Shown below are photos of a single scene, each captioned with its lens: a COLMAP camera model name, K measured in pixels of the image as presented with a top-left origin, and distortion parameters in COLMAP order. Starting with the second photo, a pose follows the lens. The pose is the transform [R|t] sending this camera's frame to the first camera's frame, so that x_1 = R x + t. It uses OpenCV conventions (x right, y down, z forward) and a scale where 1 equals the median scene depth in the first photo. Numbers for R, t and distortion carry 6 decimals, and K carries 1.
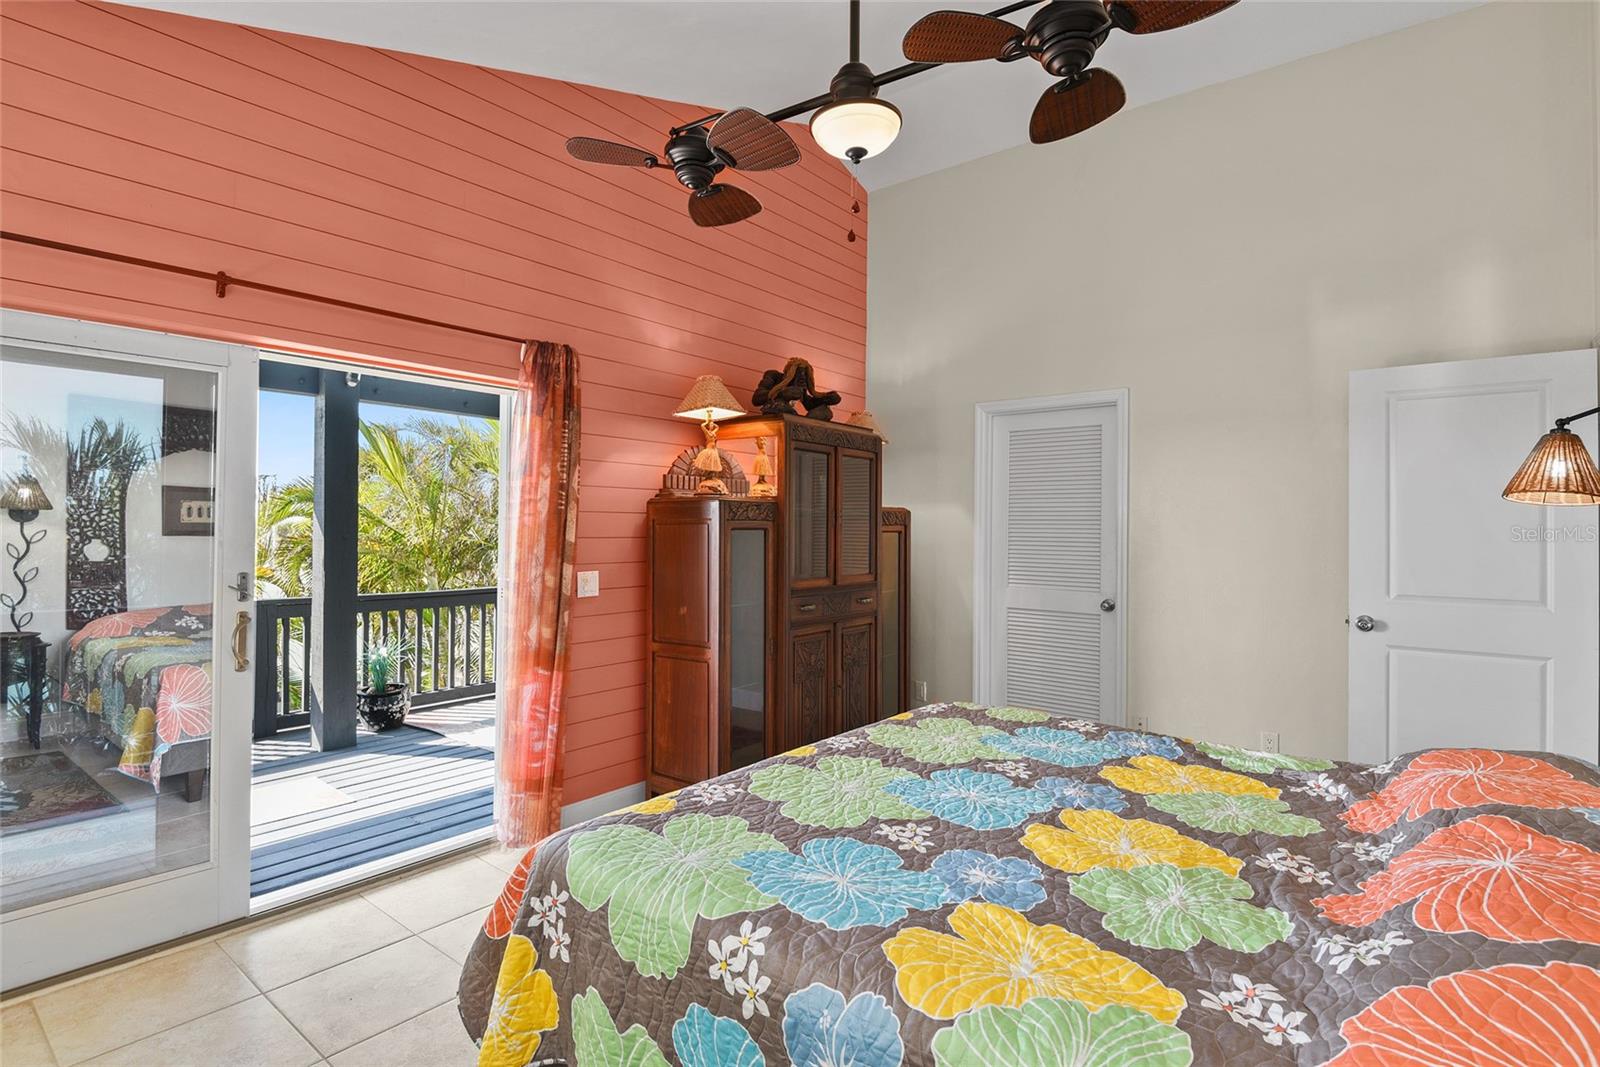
lens RADIAL K [[787.4, 0, 810.0], [0, 787.4, 531.7], [0, 0, 1]] dist [-0.014747, -0.007516]
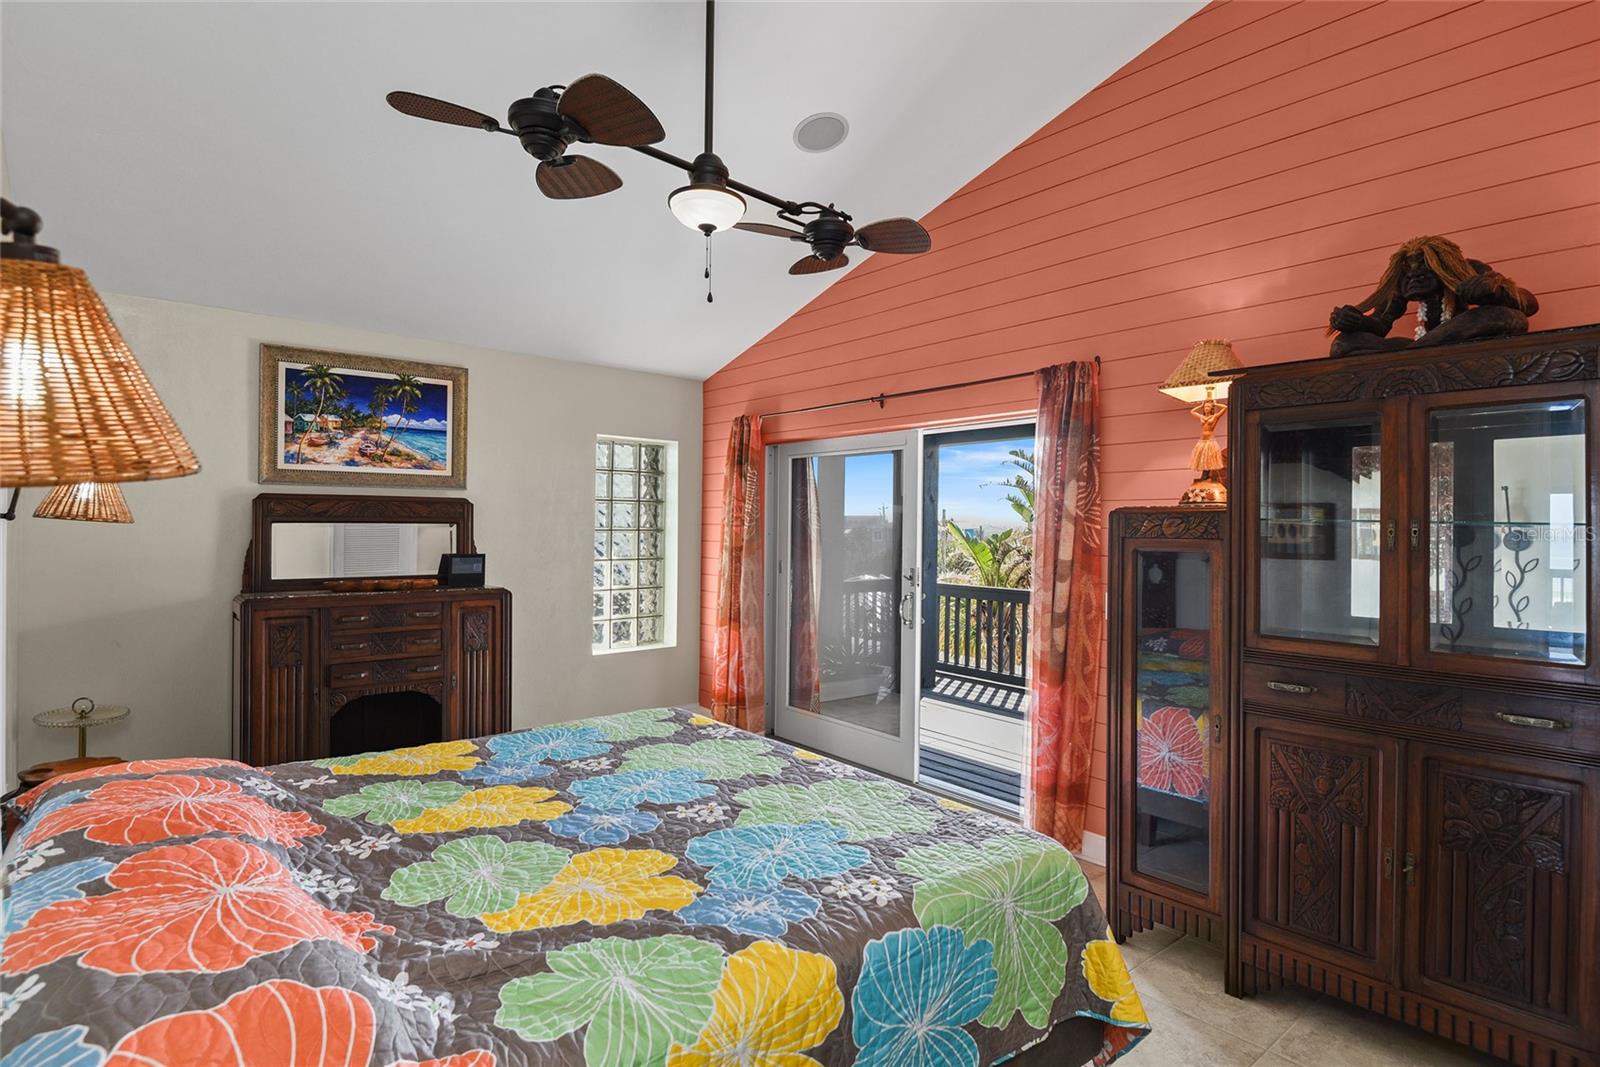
lens RADIAL K [[841.7, 0, 807.4], [0, 841.7, 528.1], [0, 0, 1]] dist [-0.015367, -0.001365]
pose [[-0.210968, -0.011222, -0.977429, 1.222574], [-0.013345, 0.999874, -0.008599, -0.019132], [0.977402, 0.011230, -0.211091, 1.371611]]
